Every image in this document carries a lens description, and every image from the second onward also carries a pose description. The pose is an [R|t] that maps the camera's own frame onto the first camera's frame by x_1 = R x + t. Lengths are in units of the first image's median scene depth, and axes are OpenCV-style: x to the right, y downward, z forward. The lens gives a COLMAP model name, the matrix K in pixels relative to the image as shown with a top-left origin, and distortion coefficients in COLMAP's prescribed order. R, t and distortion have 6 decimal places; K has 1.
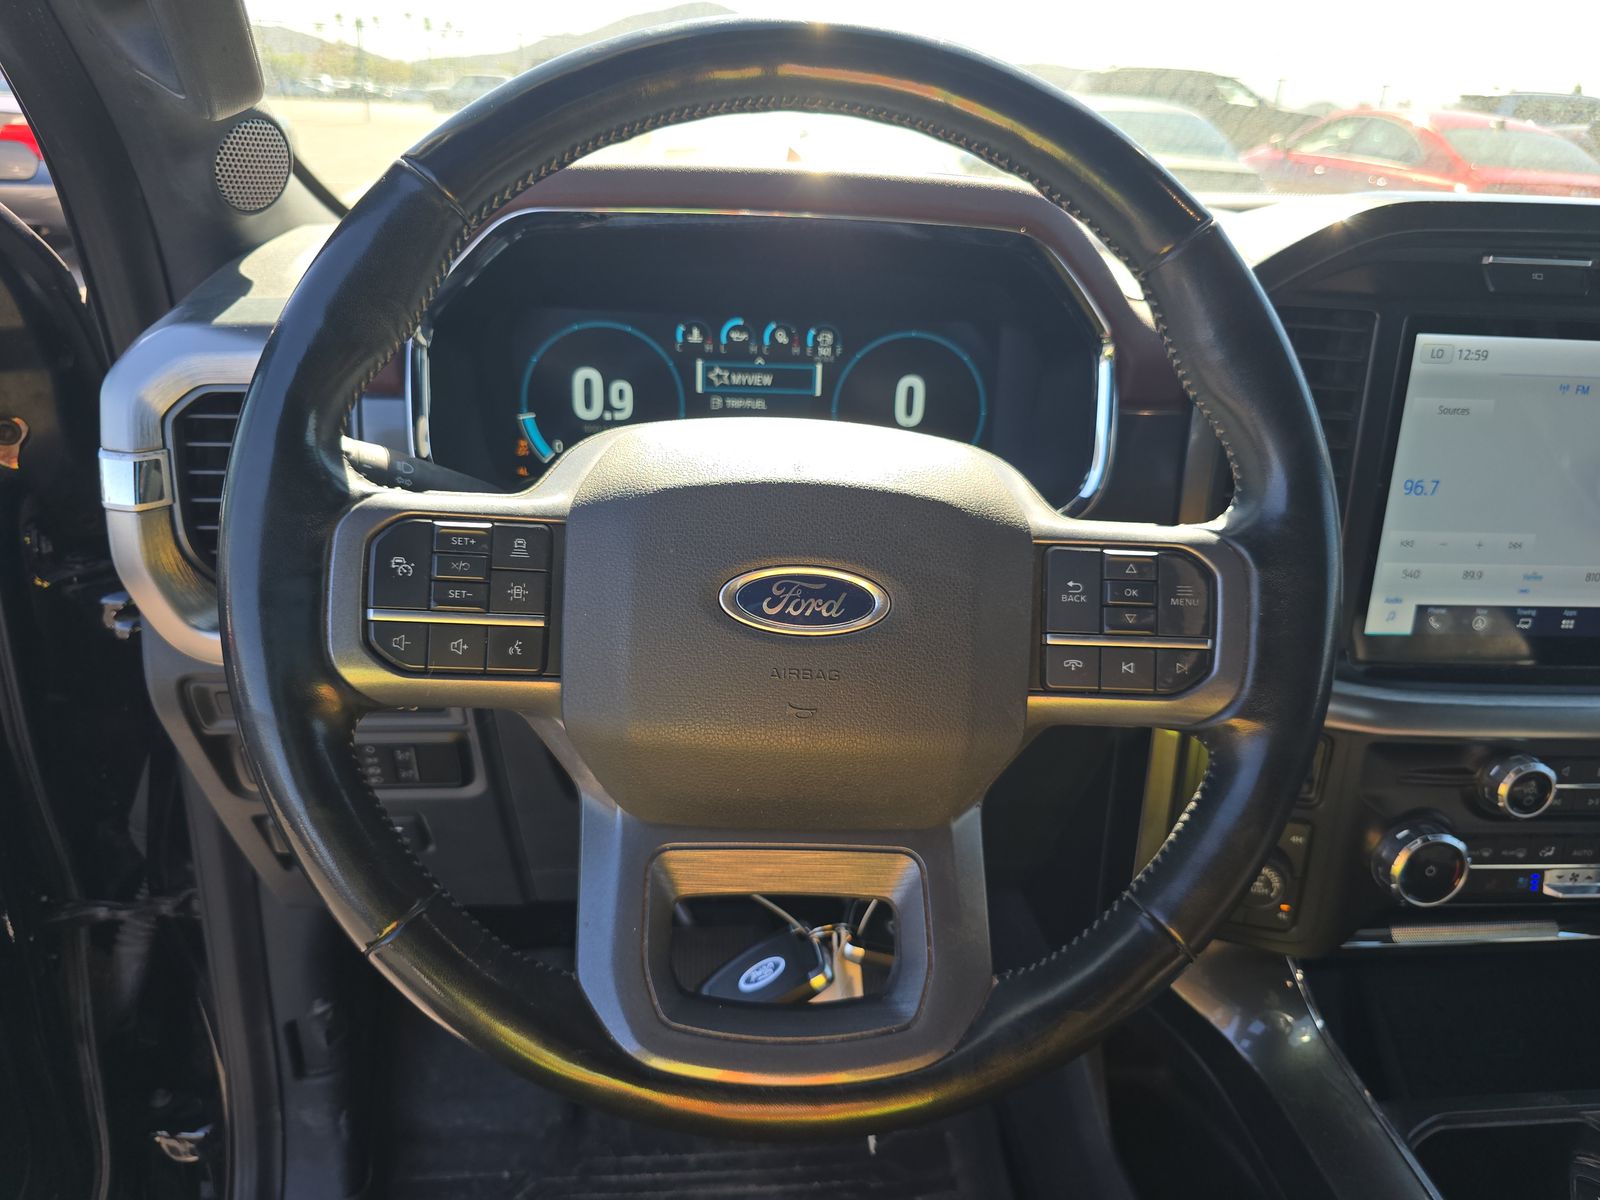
lens RADIAL K [[1095.0, 0, 806.5], [0, 1095.0, 600.4], [0, 0, 1]] dist [0.032391, -0.025436]
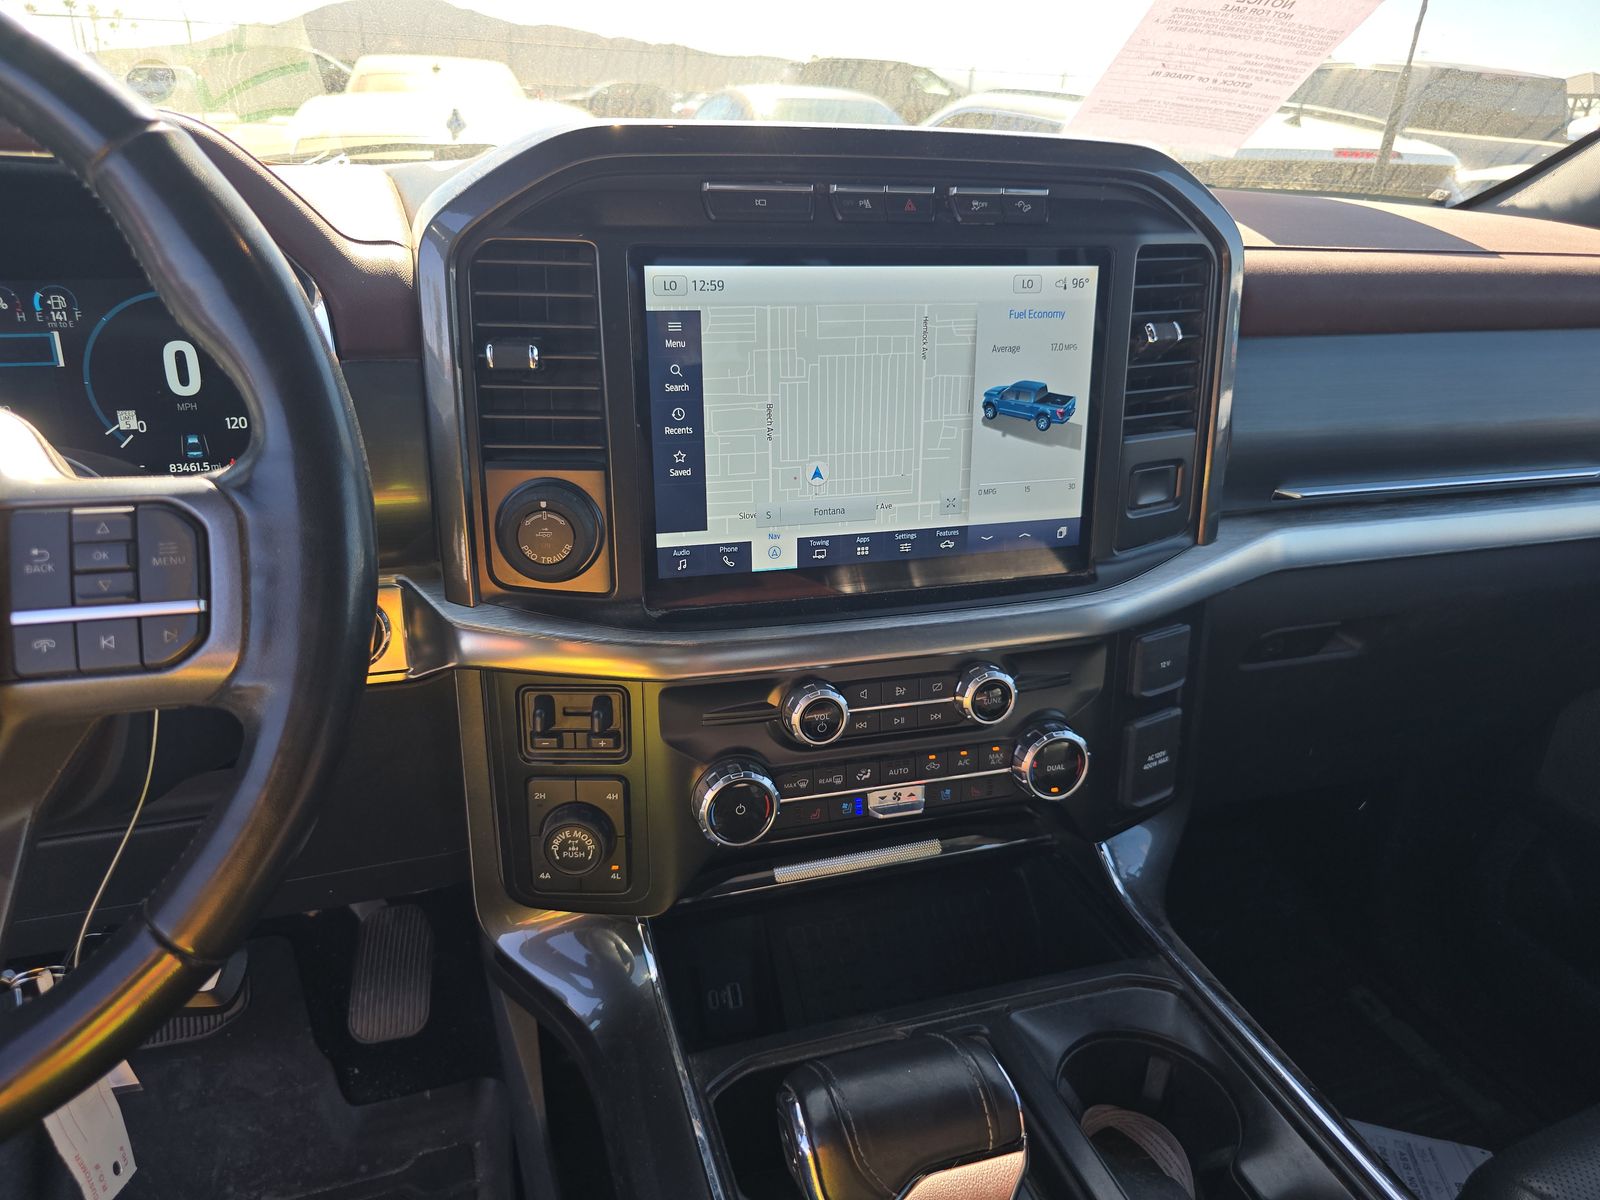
lens RADIAL K [[1095.0, 0, 787.8], [0, 1095.0, 594.2], [0, 0, 1]] dist [0.032391, -0.025436]
pose [[0.974974, -0.098431, 0.199343, 0.388172], [0.097809, 0.995120, 0.012990, 0.038996], [-0.199649, 0.006833, 0.979844, 0.022022]]
